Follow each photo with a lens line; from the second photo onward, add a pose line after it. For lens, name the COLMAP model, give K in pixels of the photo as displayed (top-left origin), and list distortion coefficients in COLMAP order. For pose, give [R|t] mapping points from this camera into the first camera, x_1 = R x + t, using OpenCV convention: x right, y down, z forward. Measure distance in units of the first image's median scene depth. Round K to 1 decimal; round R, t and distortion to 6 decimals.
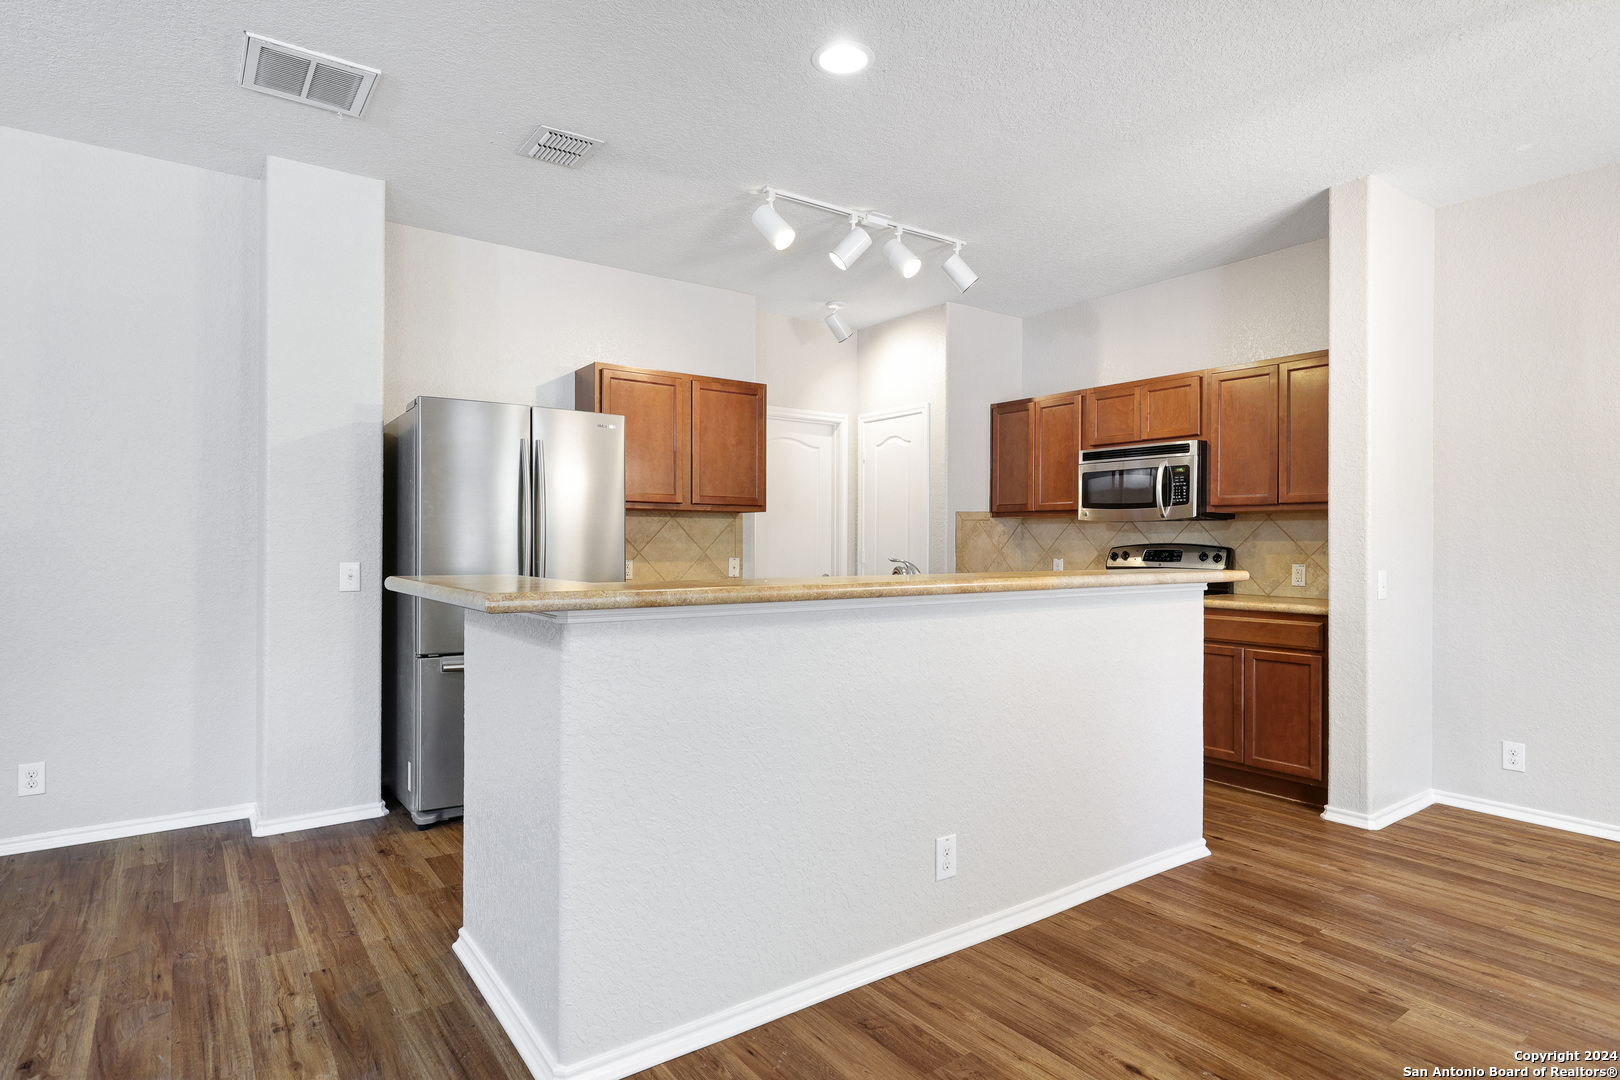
lens RADIAL K [[880.9, 0, 823.5], [0, 880.9, 544.8], [0, 0, 1]] dist [0.001265, 0.001878]
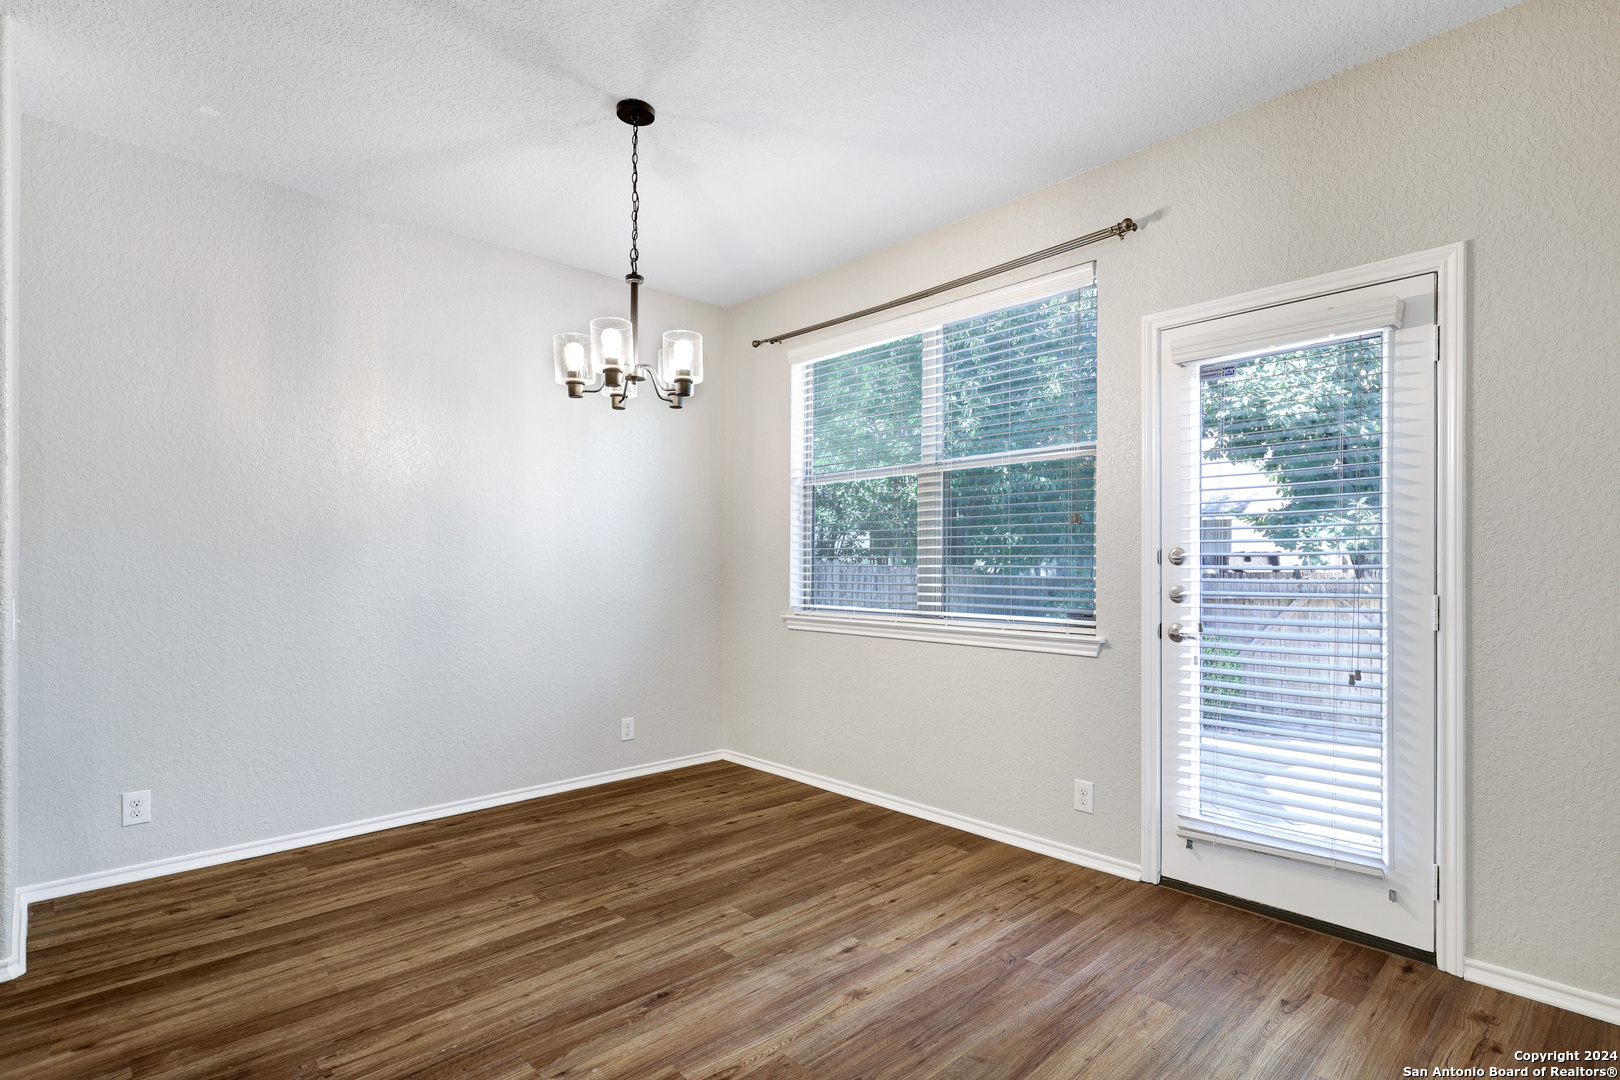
lens RADIAL K [[784.7, 0, 823.4], [0, 784.7, 566.2], [0, 0, 1]] dist [0.000132, -0.000386]
pose [[-0.128294, -0.007516, 0.991708, -0.052400], [0.000051, 0.999971, 0.007585, -0.000228], [-0.991736, 0.001024, -0.128290, 0.398492]]
